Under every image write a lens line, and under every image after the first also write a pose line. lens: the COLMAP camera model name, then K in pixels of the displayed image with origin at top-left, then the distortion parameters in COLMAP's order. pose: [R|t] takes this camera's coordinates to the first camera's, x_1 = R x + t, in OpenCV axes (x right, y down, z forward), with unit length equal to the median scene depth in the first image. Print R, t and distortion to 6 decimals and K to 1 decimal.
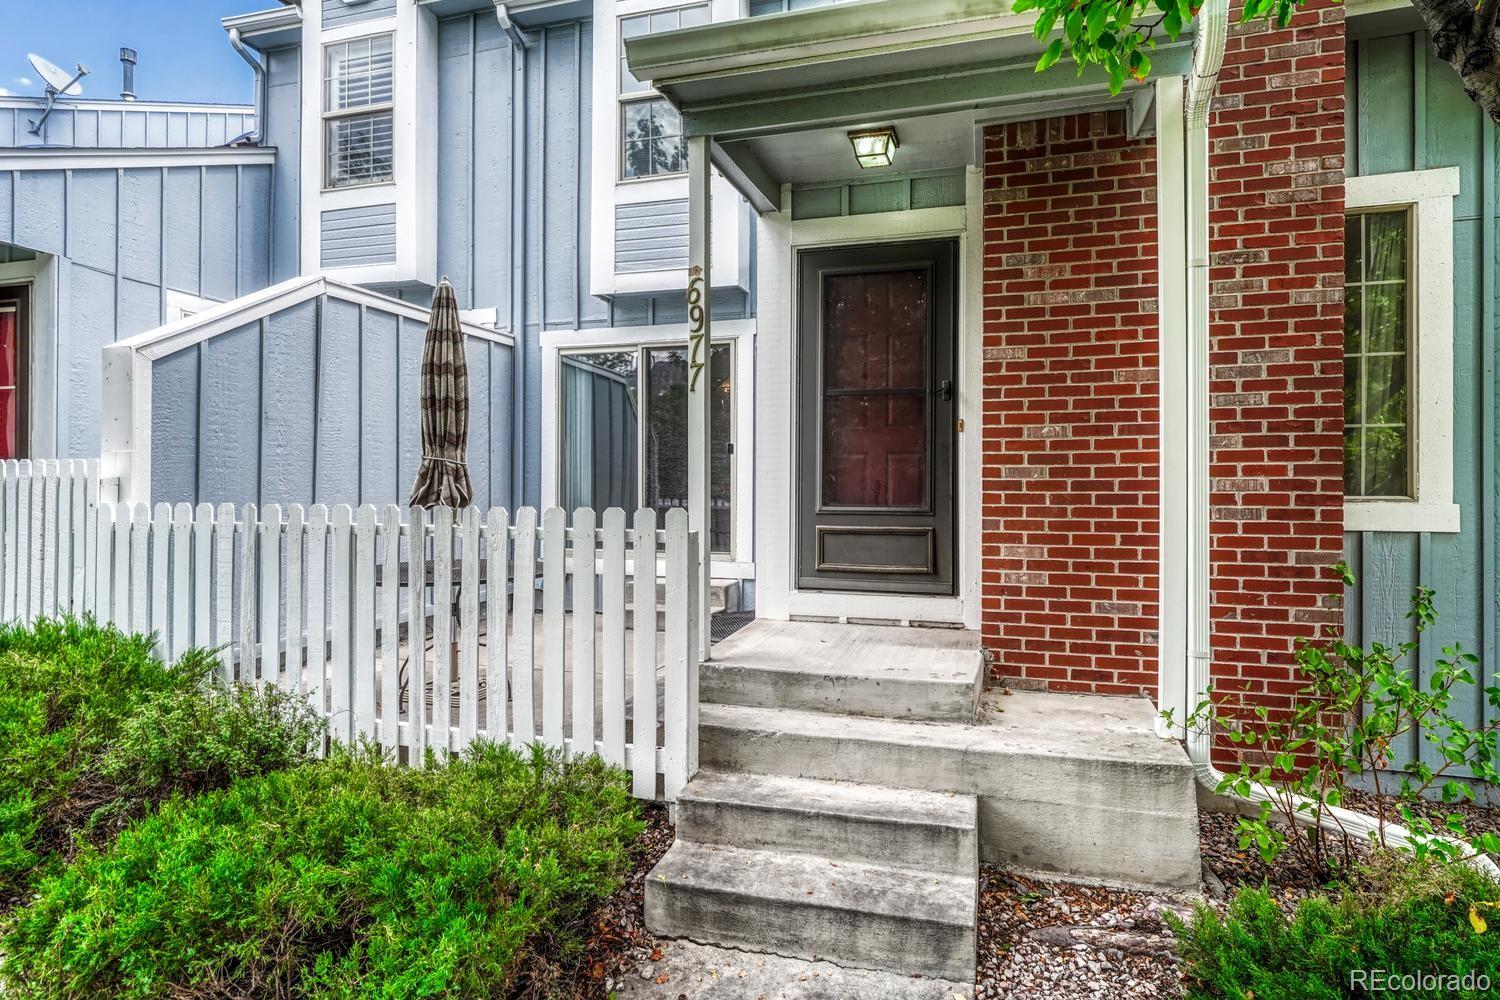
lens RADIAL K [[820.4, 0, 764.0], [0, 820.4, 495.4], [0, 0, 1]] dist [0.000696, -0.000111]
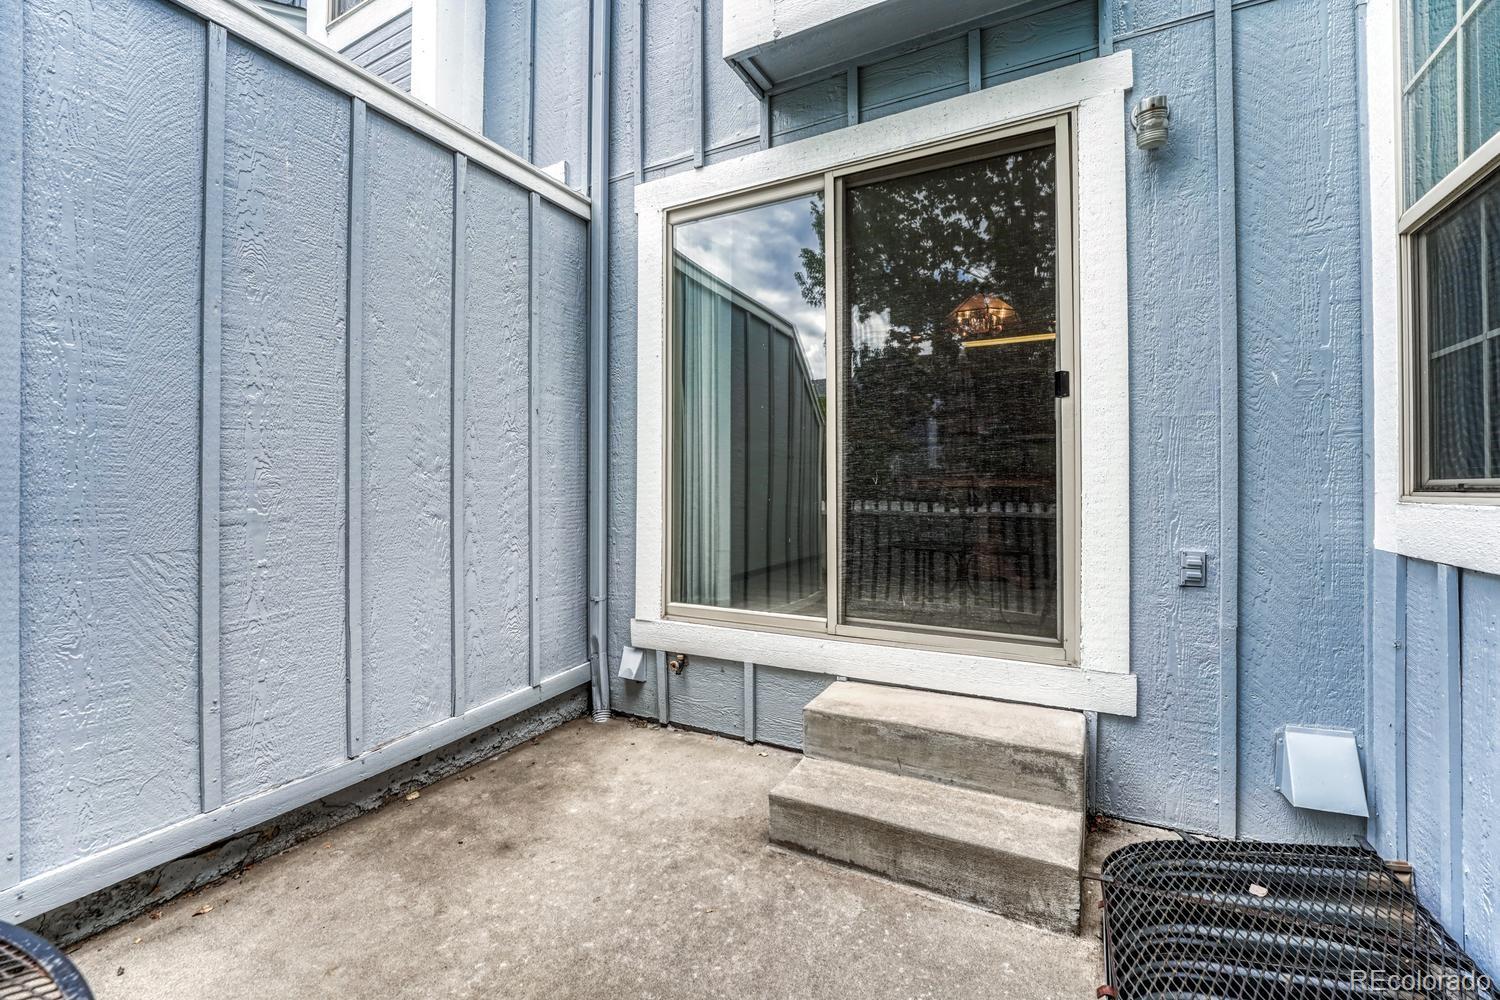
lens RADIAL K [[615.5, 0, 750.6], [0, 615.5, 491.3], [0, 0, 1]] dist [0.000049, 0.000003]
pose [[0.980087, 0.004290, -0.198524, -0.121413], [-0.004746, 0.999987, -0.001822, -0.002407], [0.198514, 0.002728, 0.980094, 0.631898]]
